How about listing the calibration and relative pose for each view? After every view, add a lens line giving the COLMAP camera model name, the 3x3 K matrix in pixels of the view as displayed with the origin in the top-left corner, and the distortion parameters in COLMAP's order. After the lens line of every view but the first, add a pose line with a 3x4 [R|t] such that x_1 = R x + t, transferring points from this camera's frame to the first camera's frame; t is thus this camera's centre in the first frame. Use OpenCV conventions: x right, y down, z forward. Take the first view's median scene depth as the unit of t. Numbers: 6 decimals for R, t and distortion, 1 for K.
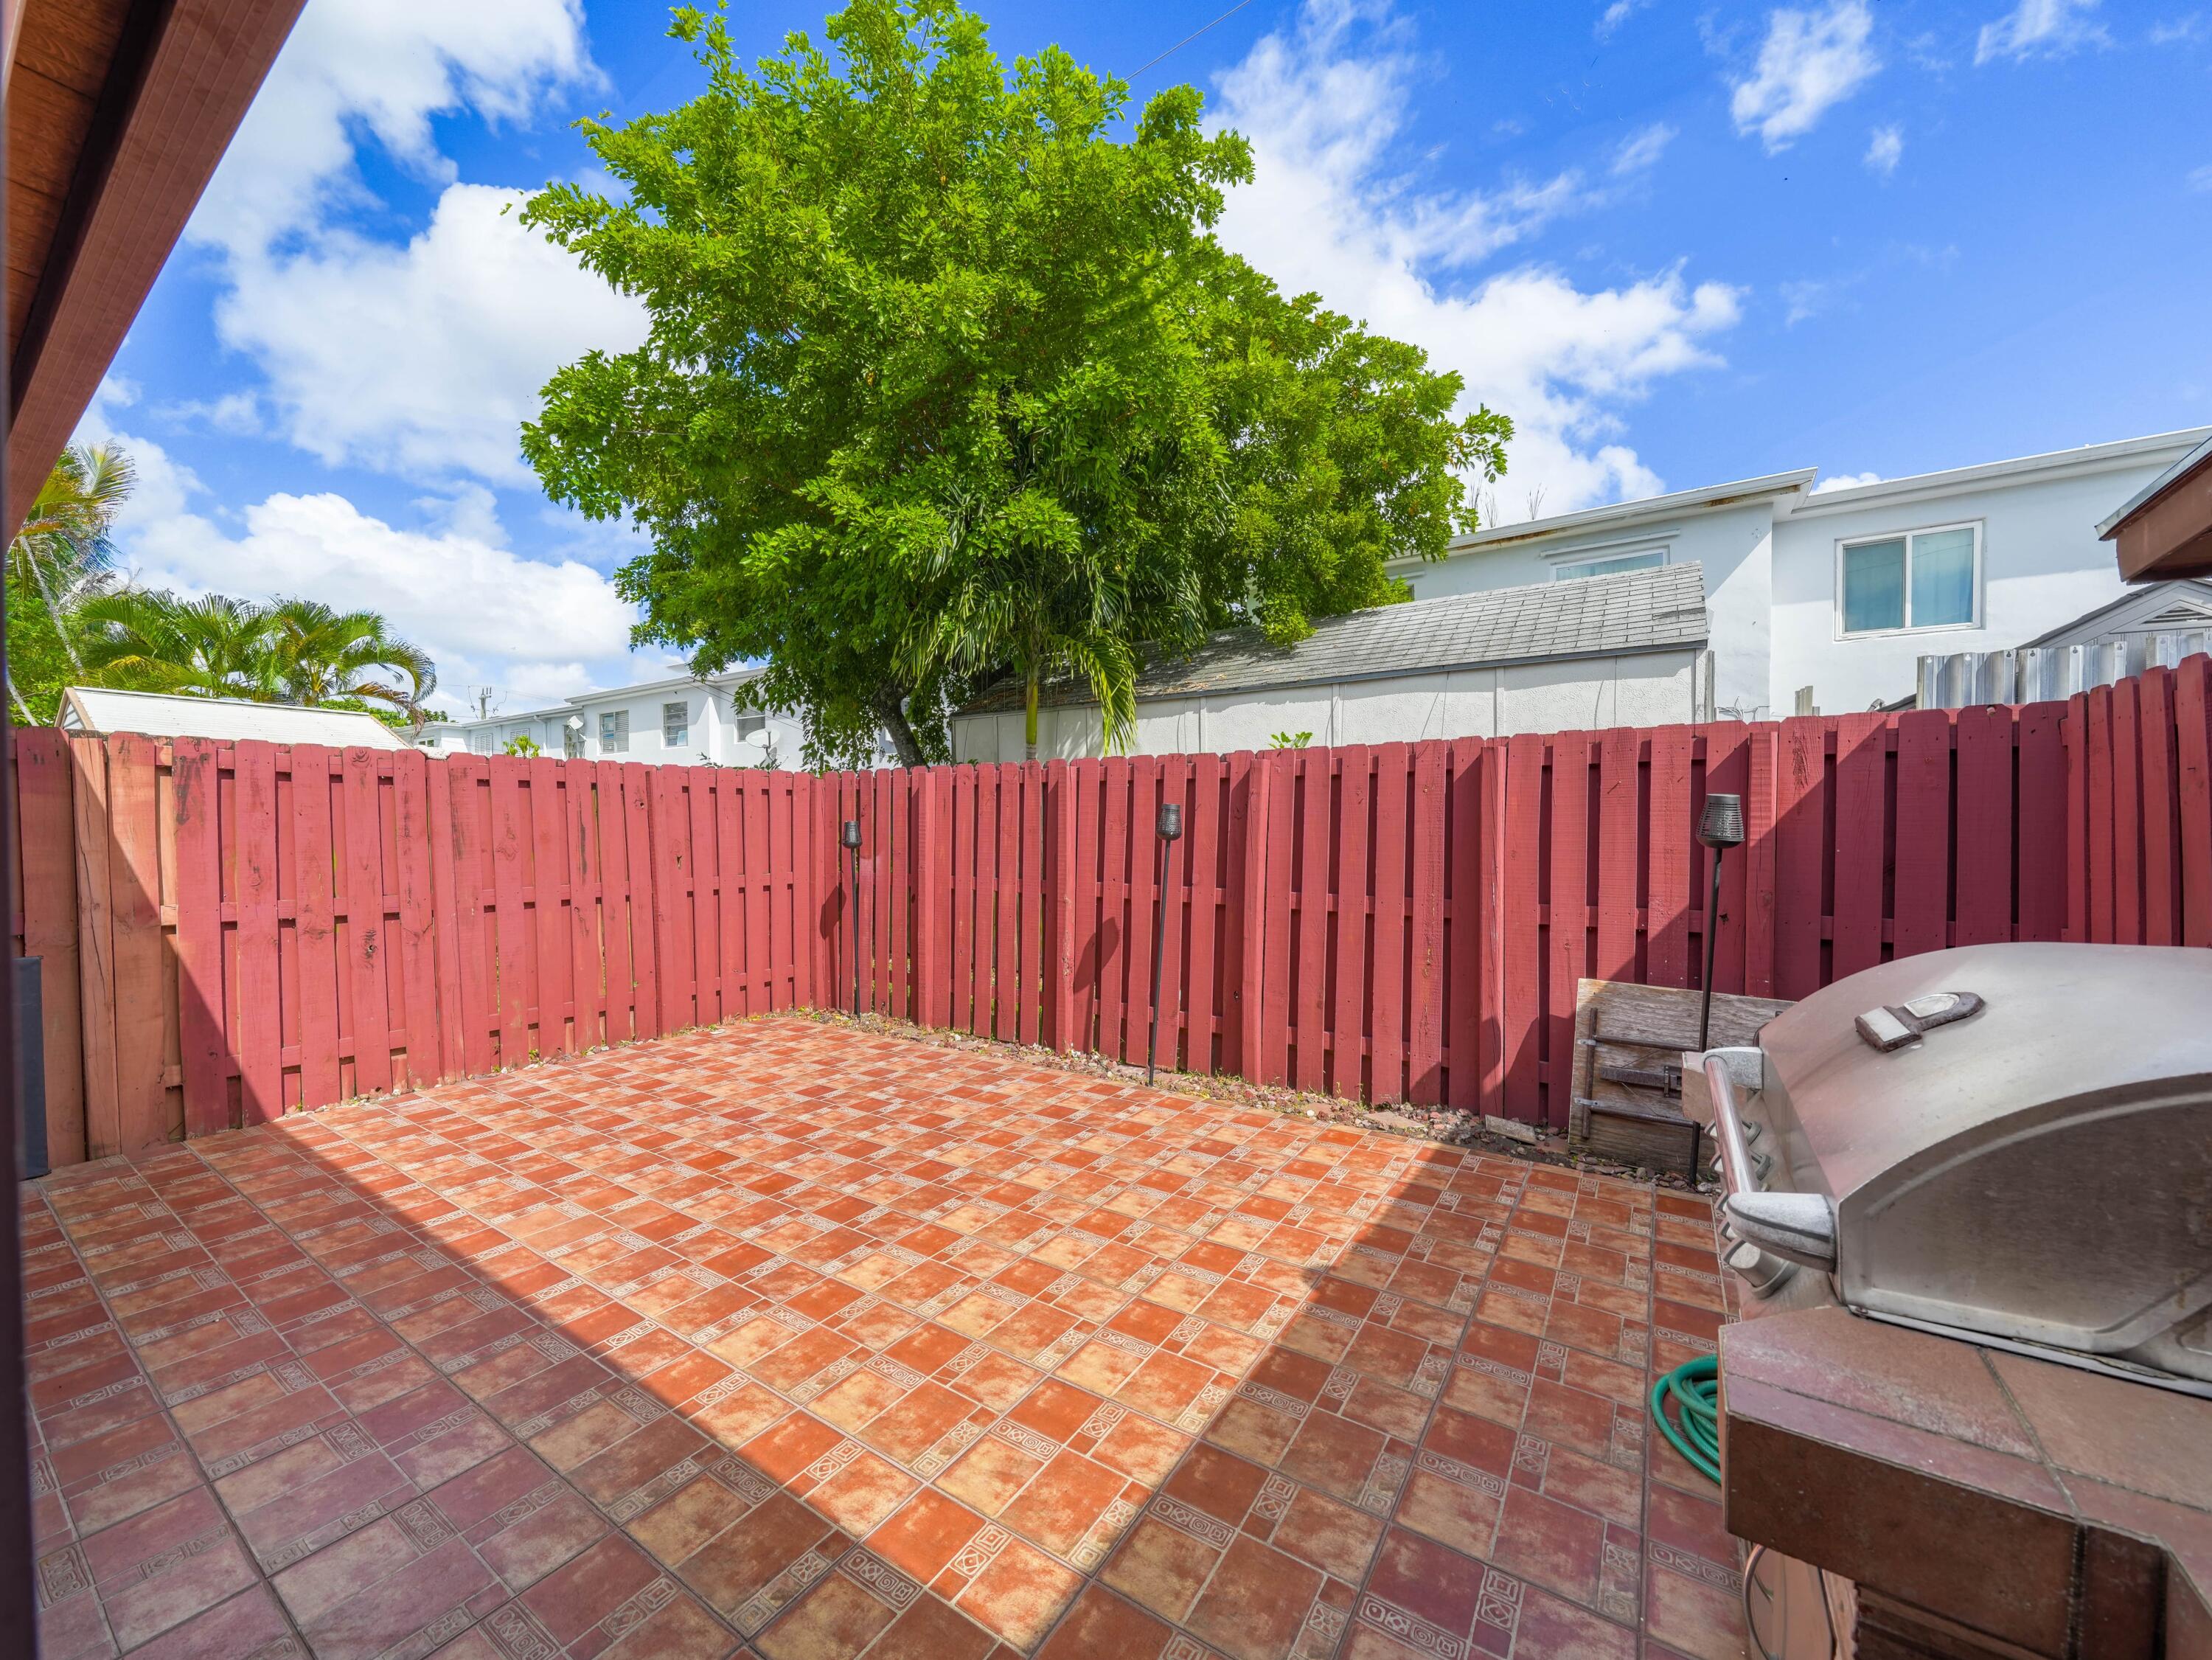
lens RADIAL K [[844.1, 0, 1107.0], [0, 844.1, 814.1], [0, 0, 1]] dist [-0.001802, -0.000028]
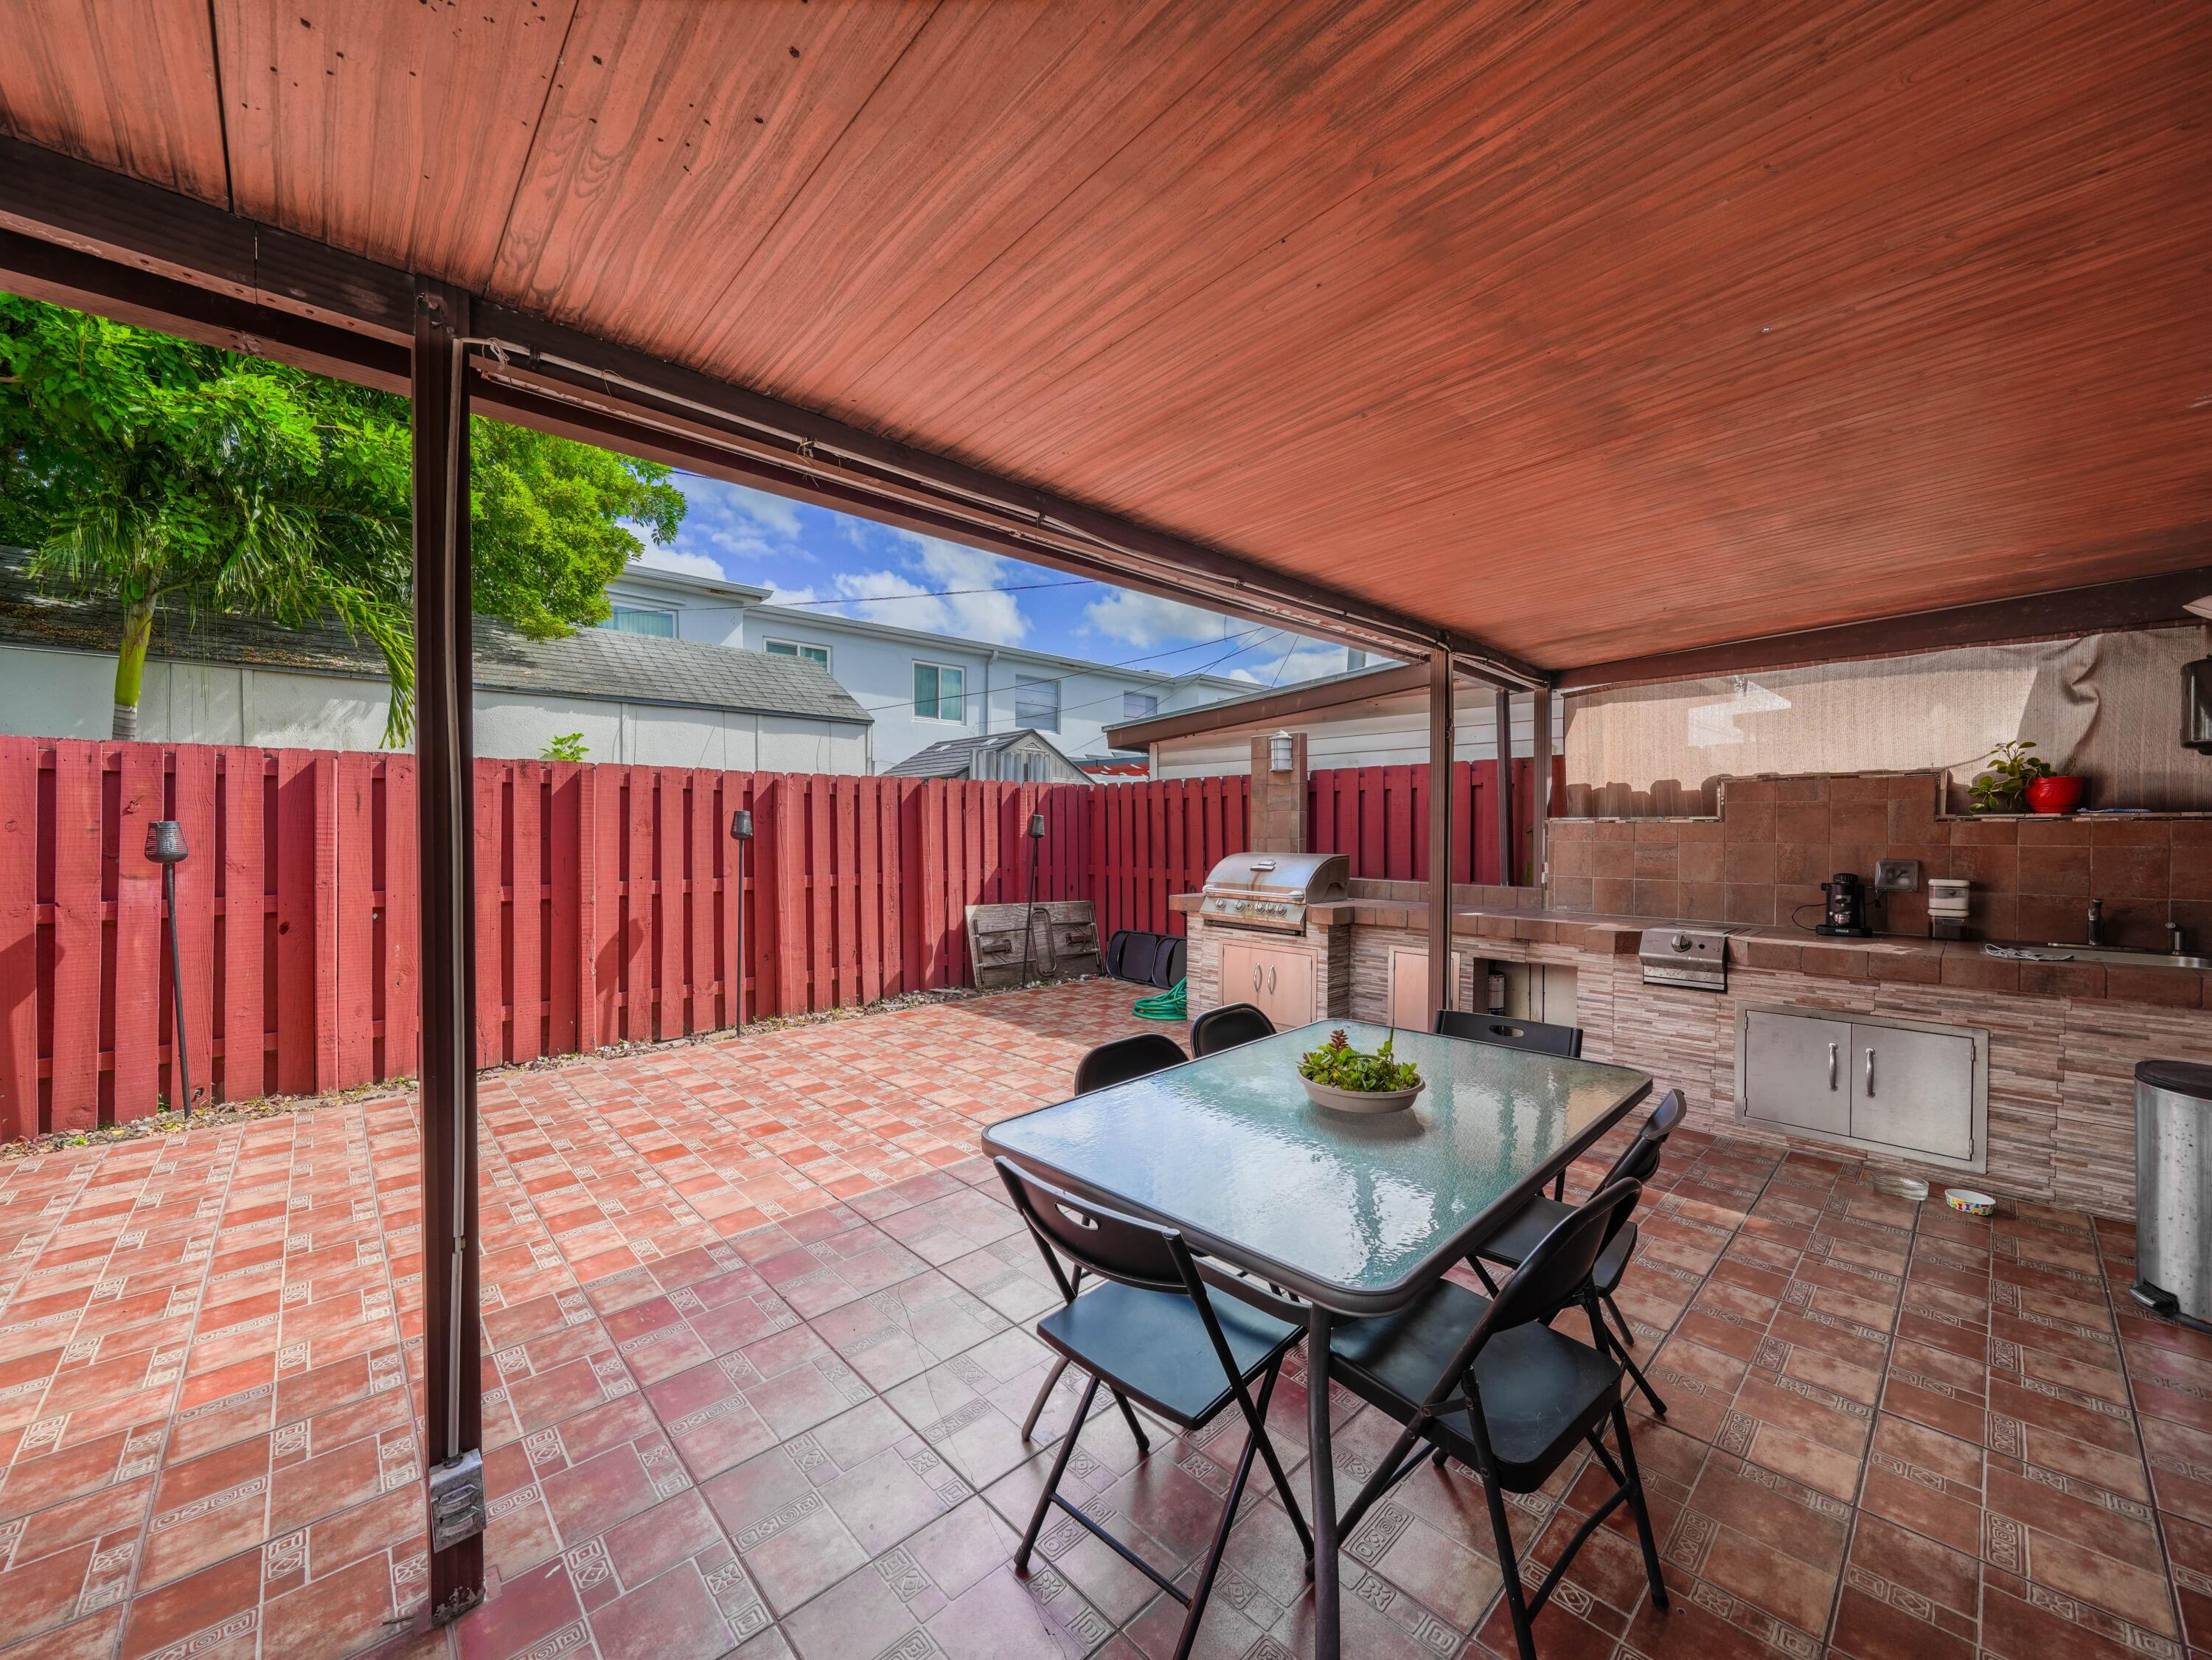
lens RADIAL K [[844.1, 0, 1107.0], [0, 844.1, 814.1], [0, 0, 1]] dist [-0.001802, -0.000028]
pose [[0.222137, 0.020087, 0.974809, -1.172069], [-0.011649, 0.999771, -0.017947, 0.010160], [-0.974946, -0.007369, 0.222320, 0.221954]]
